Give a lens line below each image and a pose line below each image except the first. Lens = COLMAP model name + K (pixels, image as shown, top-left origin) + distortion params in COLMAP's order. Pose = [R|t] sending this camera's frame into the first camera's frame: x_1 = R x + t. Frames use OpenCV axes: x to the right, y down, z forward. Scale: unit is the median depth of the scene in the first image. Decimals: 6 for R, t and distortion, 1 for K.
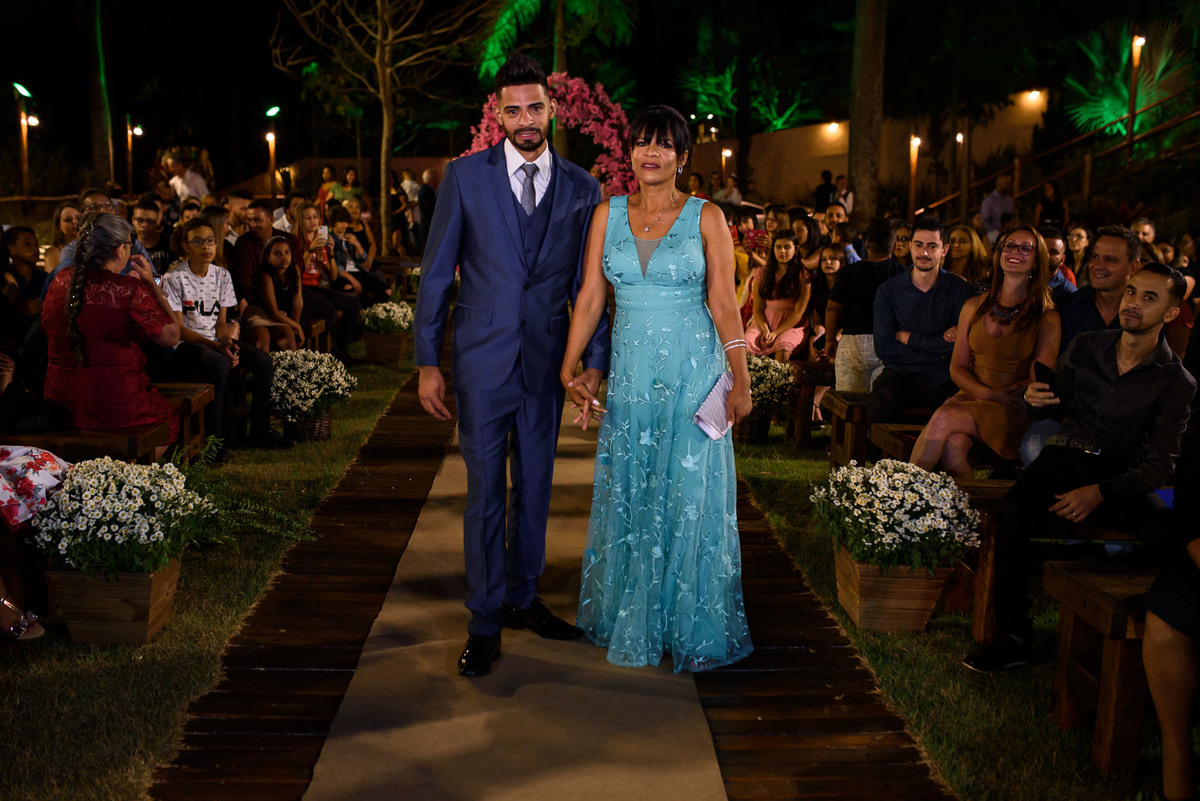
lens RADIAL K [[1212.1, 0, 600.0], [0, 1212.1, 400.5], [0, 0, 1]] dist [-0.017927, 0.009857]
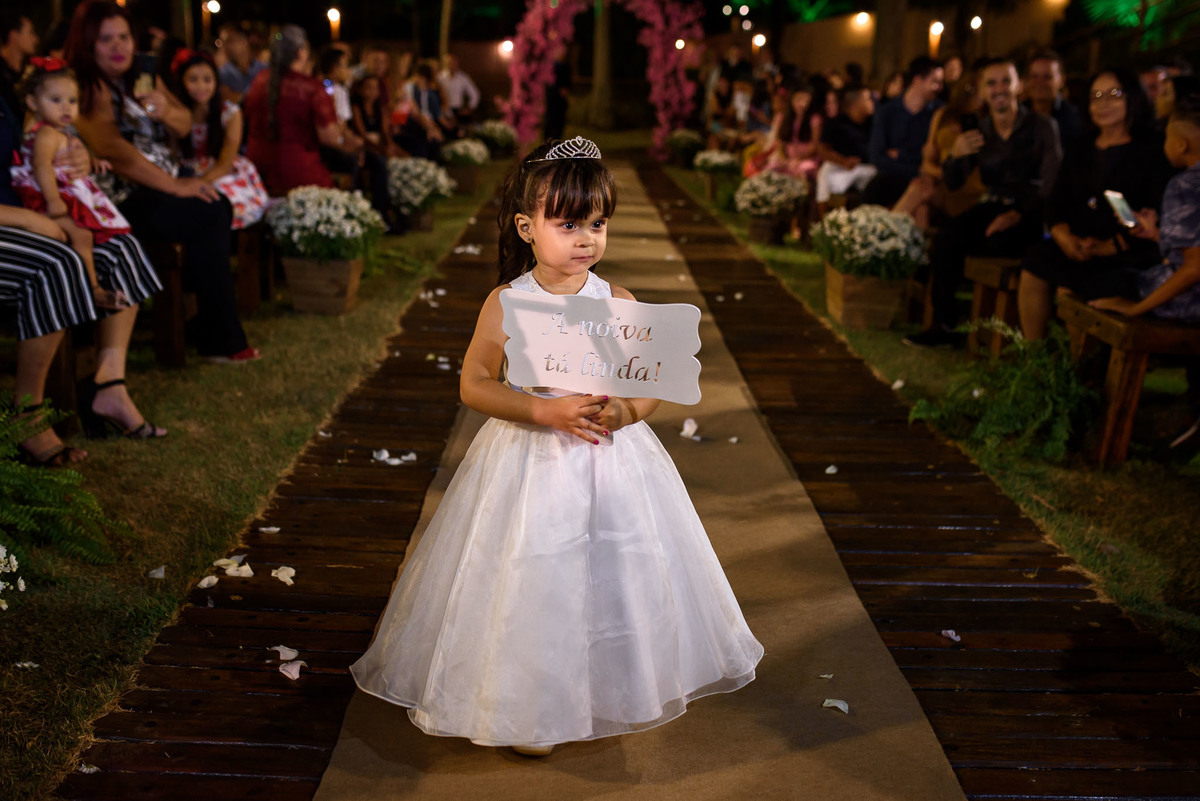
lens RADIAL K [[1193.7, 0, 600.0], [0, 1193.7, 400.5], [0, 0, 1]] dist [-0.001794, 0.011505]
pose [[0.999494, 0.025632, -0.018833, -0.009962], [-0.024033, 0.996448, 0.080714, 0.044665], [0.020835, -0.080220, 0.996559, -0.104039]]
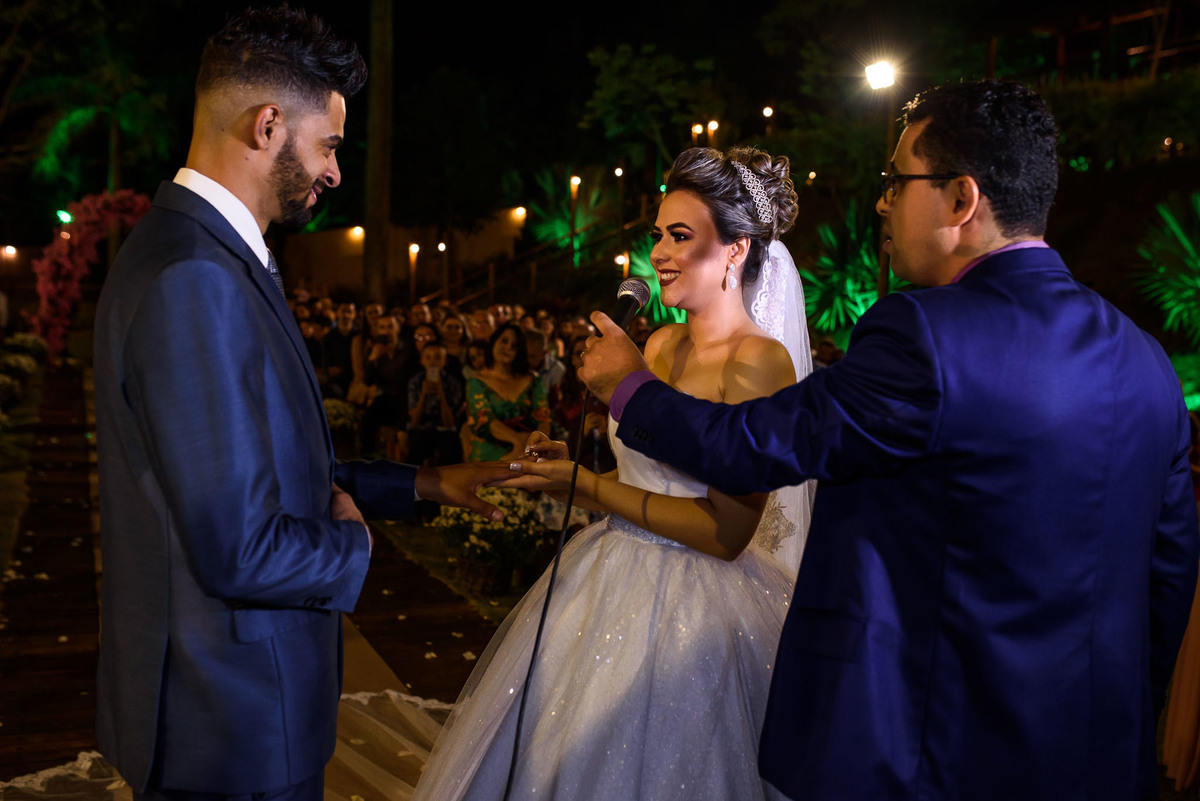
lens RADIAL K [[1256.3, 0, 622.2], [0, 1256.3, 402.1], [0, 0, 1]] dist [-0.028373, 0.006221]
pose [[0.930207, -0.012720, 0.366815, -0.031842], [0.041302, 0.996679, -0.070176, 0.065384], [-0.364705, 0.080429, 0.927643, -0.383094]]
